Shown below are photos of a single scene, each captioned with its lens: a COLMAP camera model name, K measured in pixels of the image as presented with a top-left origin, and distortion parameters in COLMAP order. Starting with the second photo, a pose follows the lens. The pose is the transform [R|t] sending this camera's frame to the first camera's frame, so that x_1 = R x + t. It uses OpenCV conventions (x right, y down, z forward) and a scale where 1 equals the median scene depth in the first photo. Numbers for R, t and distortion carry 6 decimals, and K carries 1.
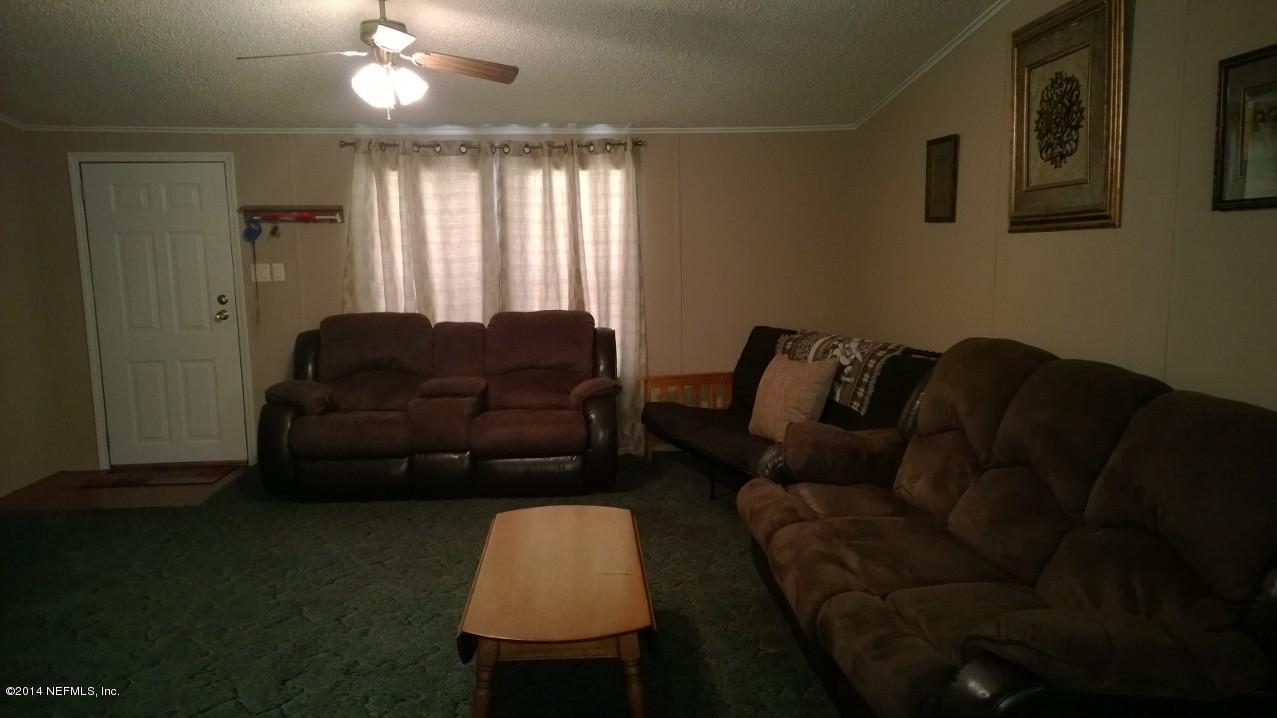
lens RADIAL K [[934.8, 0, 633.2], [0, 934.8, 361.5], [0, 0, 1]] dist [0.091773, -0.064405]
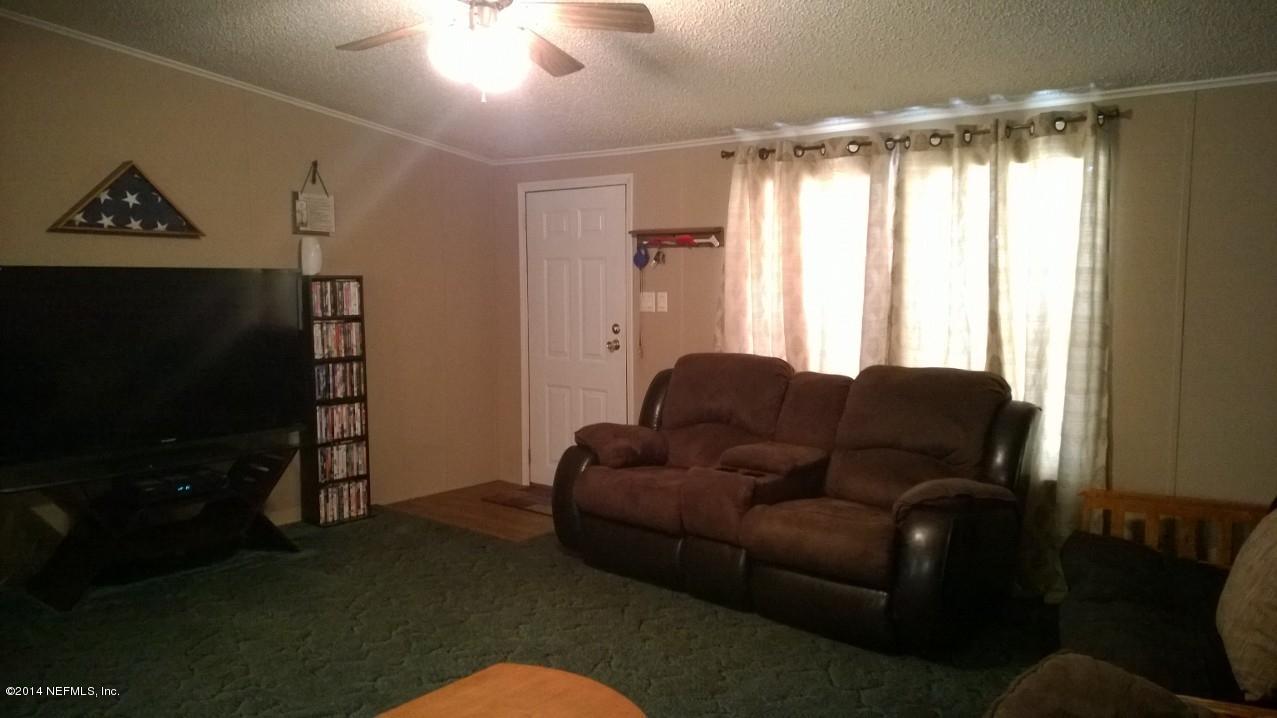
lens RADIAL K [[934.8, 0, 632.8], [0, 934.8, 360.5], [0, 0, 1]] dist [0.091773, -0.064405]
pose [[0.723650, 0.078749, -0.685659, 0.227569], [-0.103013, 0.994665, 0.005519, -0.041443], [0.682436, 0.066638, 0.727902, 0.340521]]
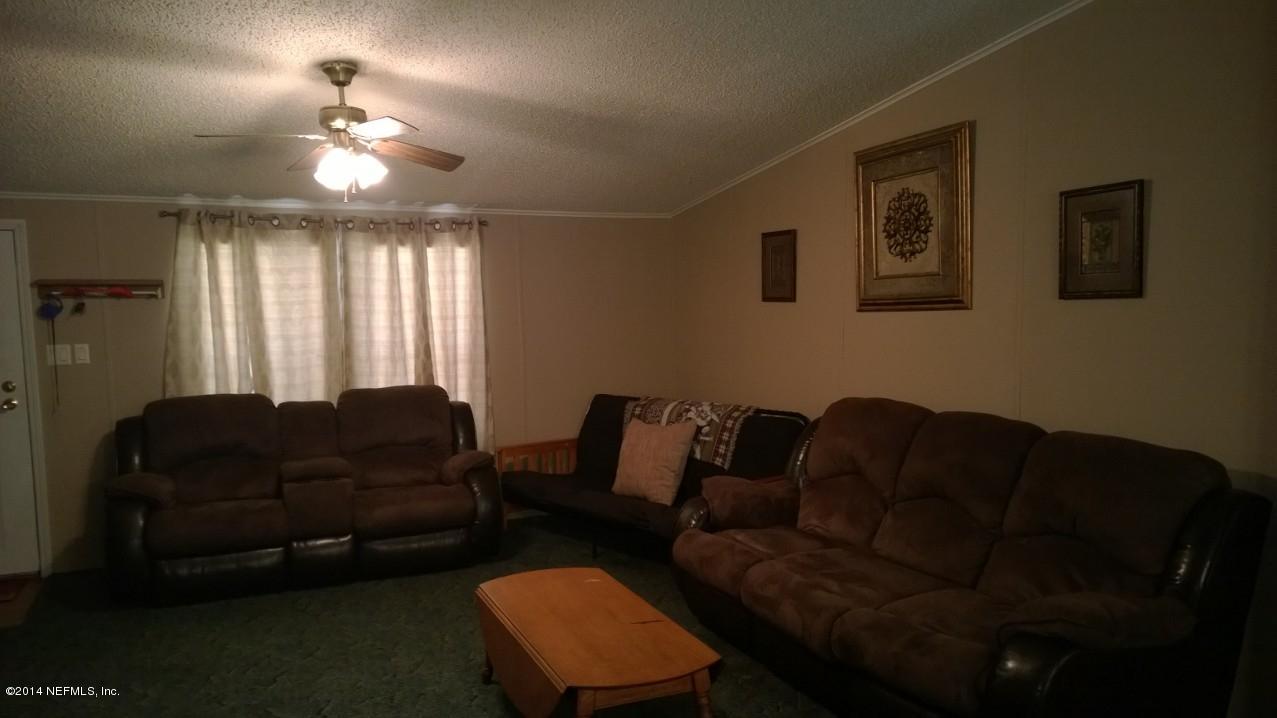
lens RADIAL K [[934.8, 0, 647.3], [0, 934.8, 380.7], [0, 0, 1]] dist [0.091773, -0.064405]
pose [[0.934360, -0.030299, 0.355040, -0.202968], [0.048375, 0.997940, -0.042145, -0.005534], [-0.353031, 0.056553, 0.933901, -0.026397]]
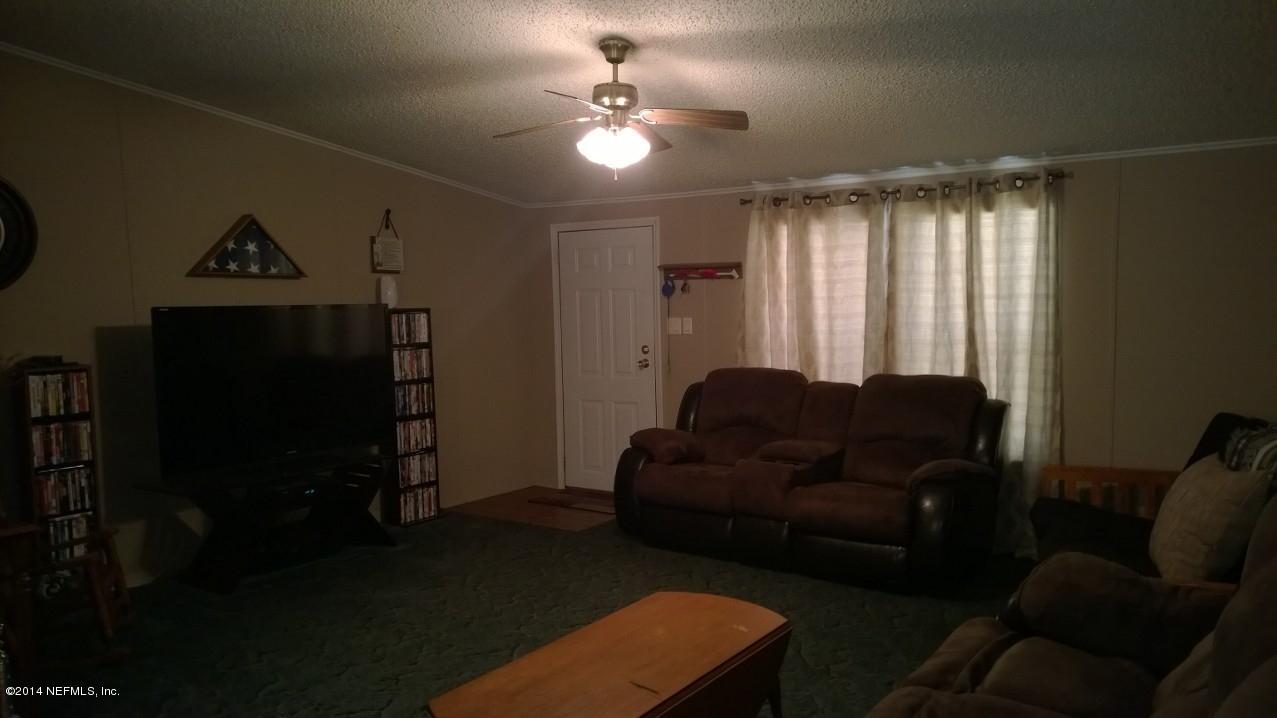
lens RADIAL K [[934.8, 0, 650.7], [0, 934.8, 380.3], [0, 0, 1]] dist [0.091773, -0.064405]
pose [[0.783699, 0.059506, -0.618284, 0.251704], [-0.079199, 0.996849, -0.004447, -0.025752], [0.616071, 0.052453, 0.785942, 0.154611]]
